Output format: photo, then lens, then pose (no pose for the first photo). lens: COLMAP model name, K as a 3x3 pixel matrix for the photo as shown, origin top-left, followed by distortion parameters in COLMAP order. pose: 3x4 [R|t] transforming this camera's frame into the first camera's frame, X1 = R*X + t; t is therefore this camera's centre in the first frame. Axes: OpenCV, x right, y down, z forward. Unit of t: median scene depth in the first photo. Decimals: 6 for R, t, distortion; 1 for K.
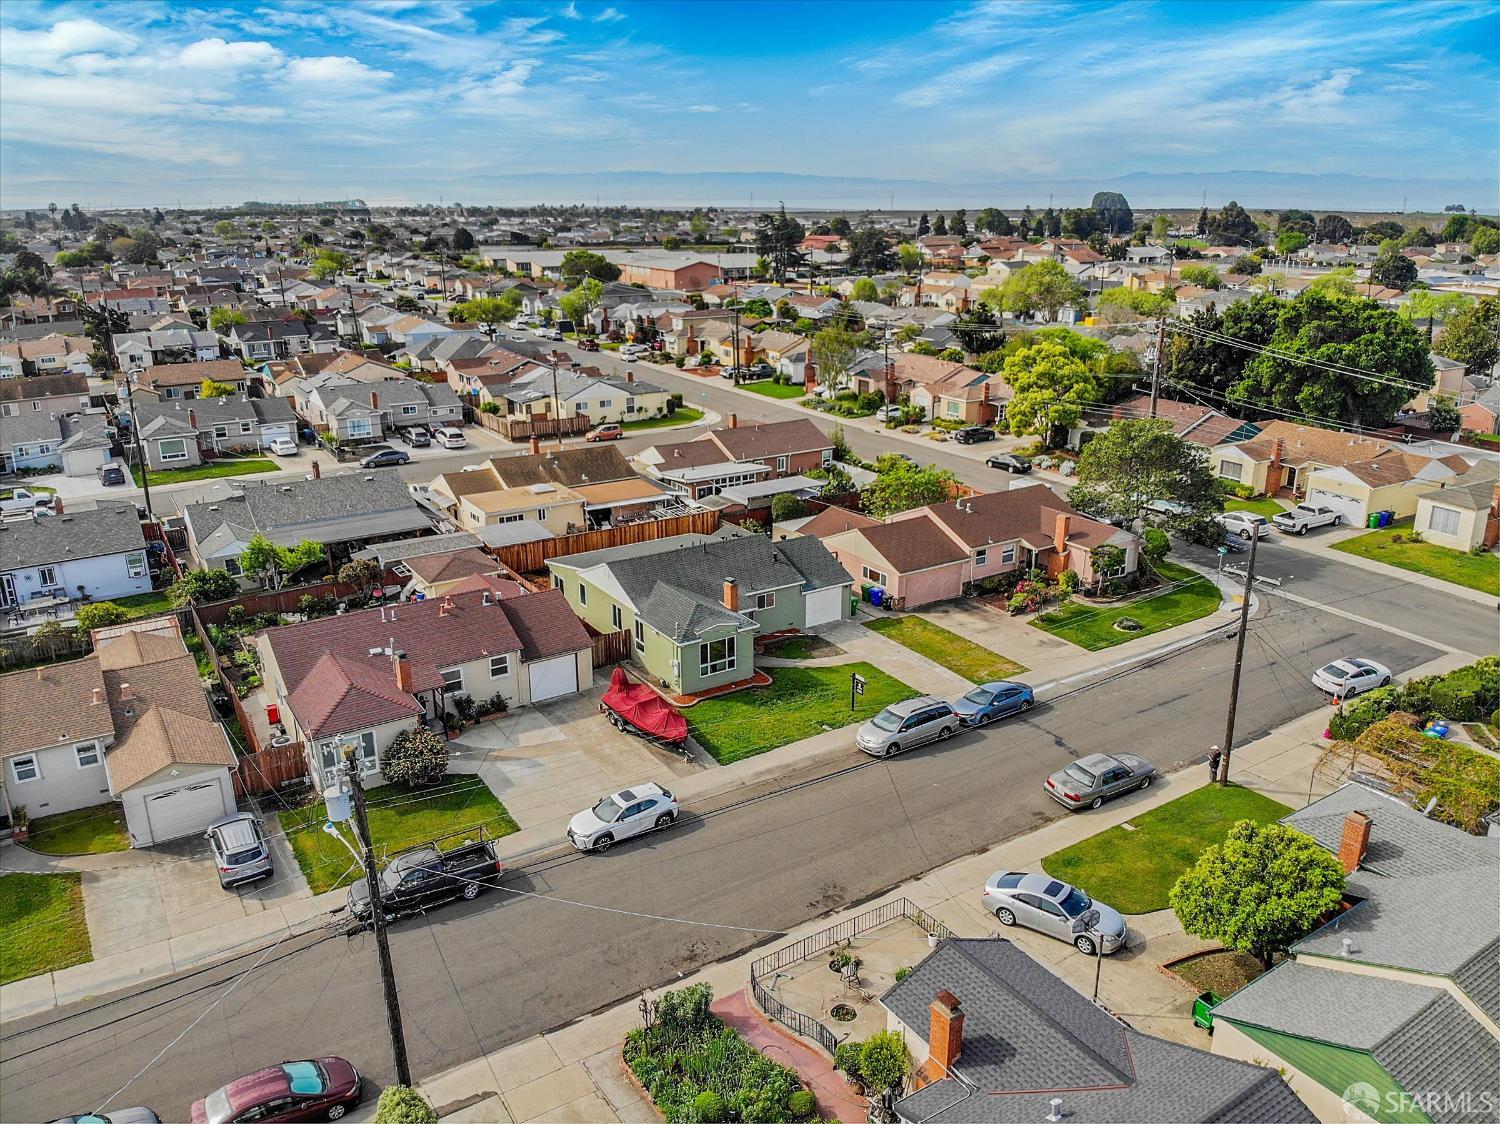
lens RADIAL K [[1088.9, 0, 749.7], [0, 1088.9, 551.9], [0, 0, 1]] dist [0.194579, -0.445066]
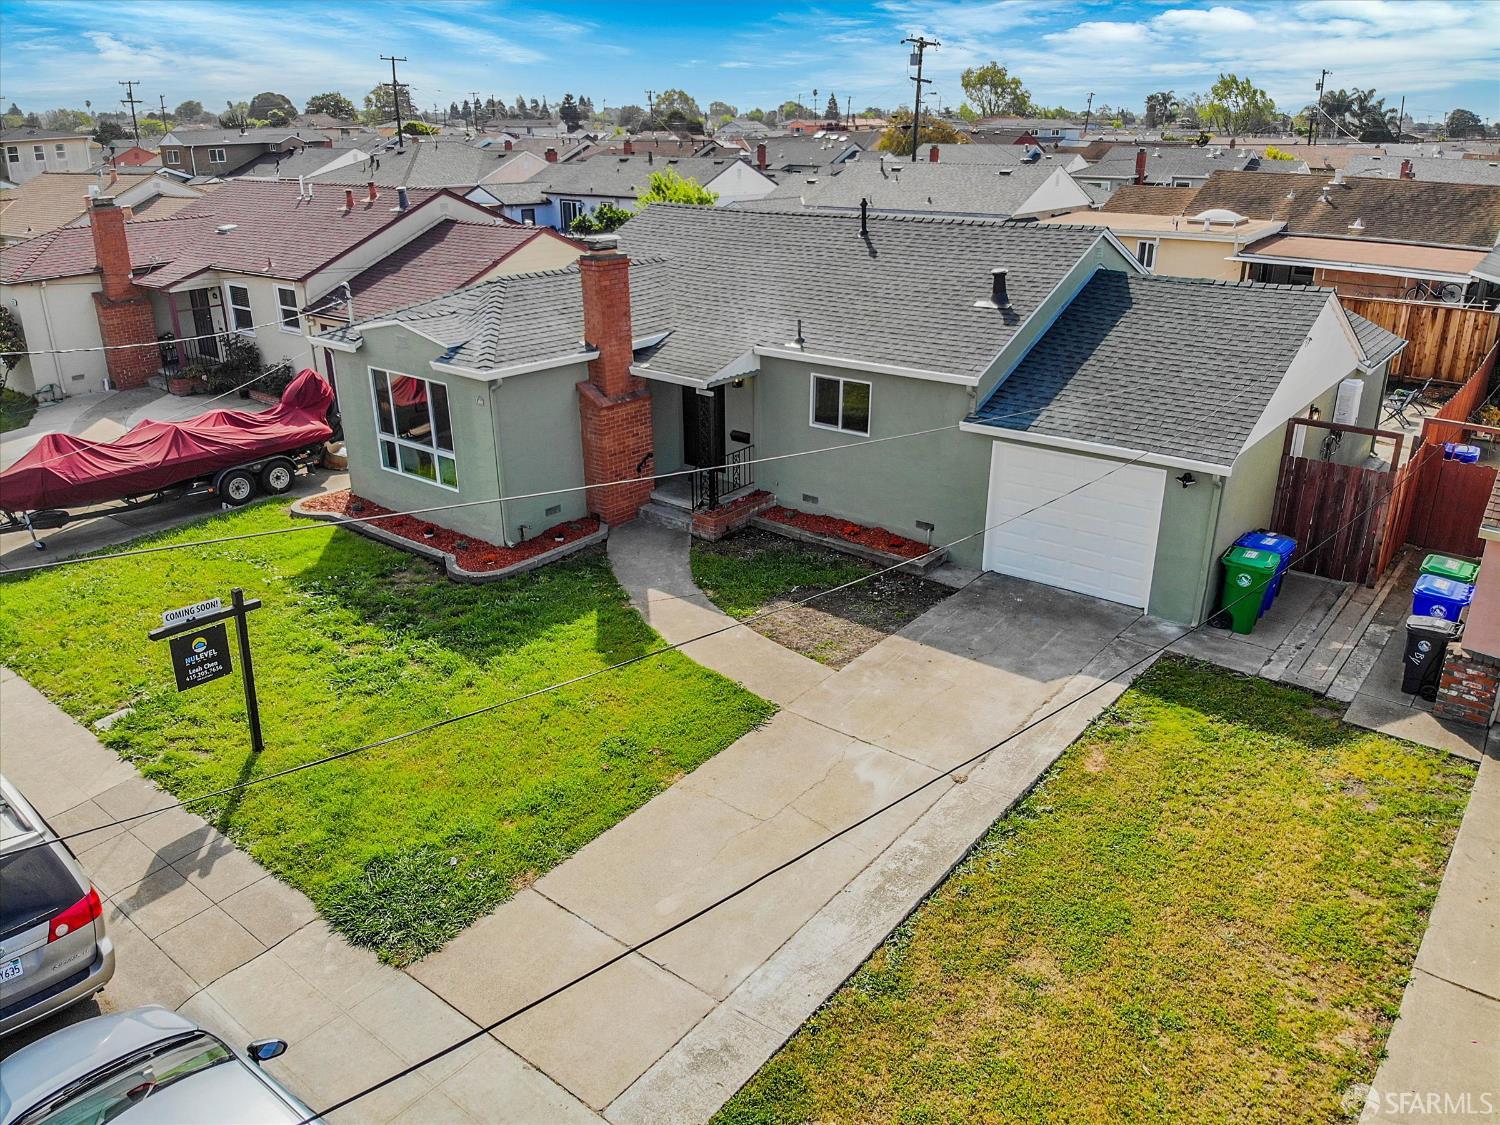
lens RADIAL K [[1108.0, 0, 752.6], [0, 1108.0, 559.1], [0, 0, 1]] dist [0.015843, -0.095713]
pose [[0.321961, 0.350358, -0.879540, 0.216934], [-0.289065, 0.921024, 0.261068, 0.010633], [0.901544, 0.170191, 0.397810, 0.669690]]
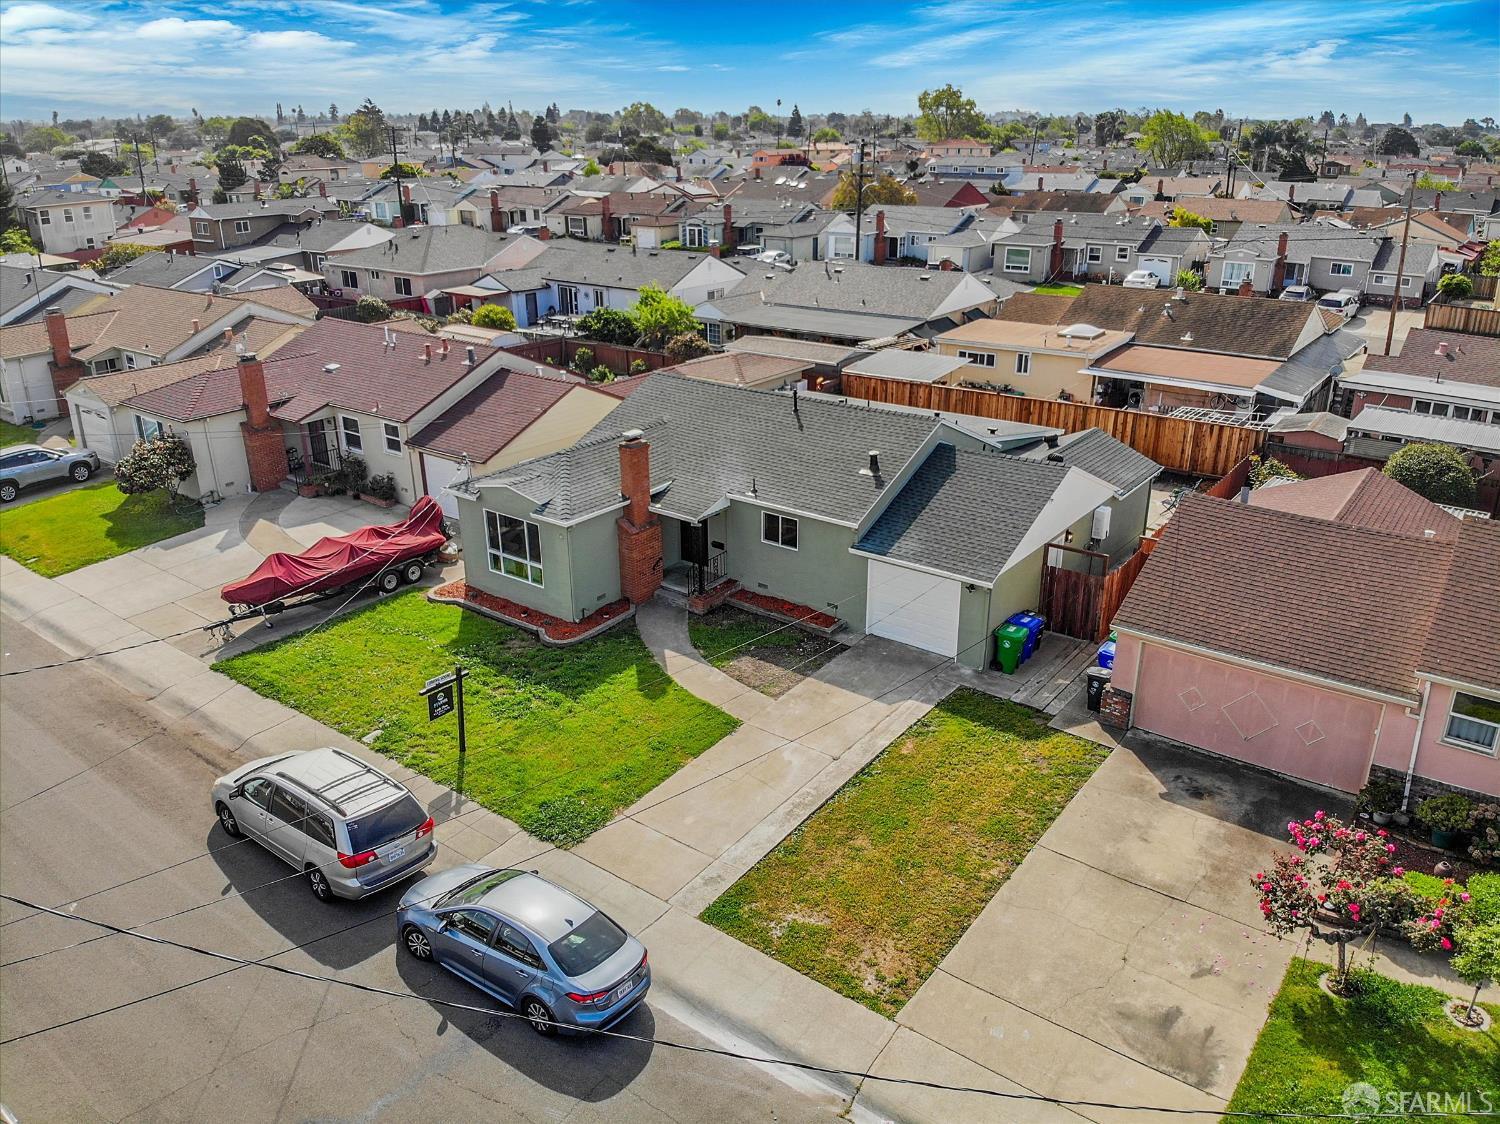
lens RADIAL K [[1092.8, 0, 752.1], [0, 1092.8, 556.7], [0, 0, 1]] dist [0.115650, -0.247684]
pose [[0.349004, 0.345575, -0.871077, 0.329913], [-0.283978, 0.924818, 0.253117, -0.046754], [0.893058, 0.159028, 0.420901, 0.610175]]
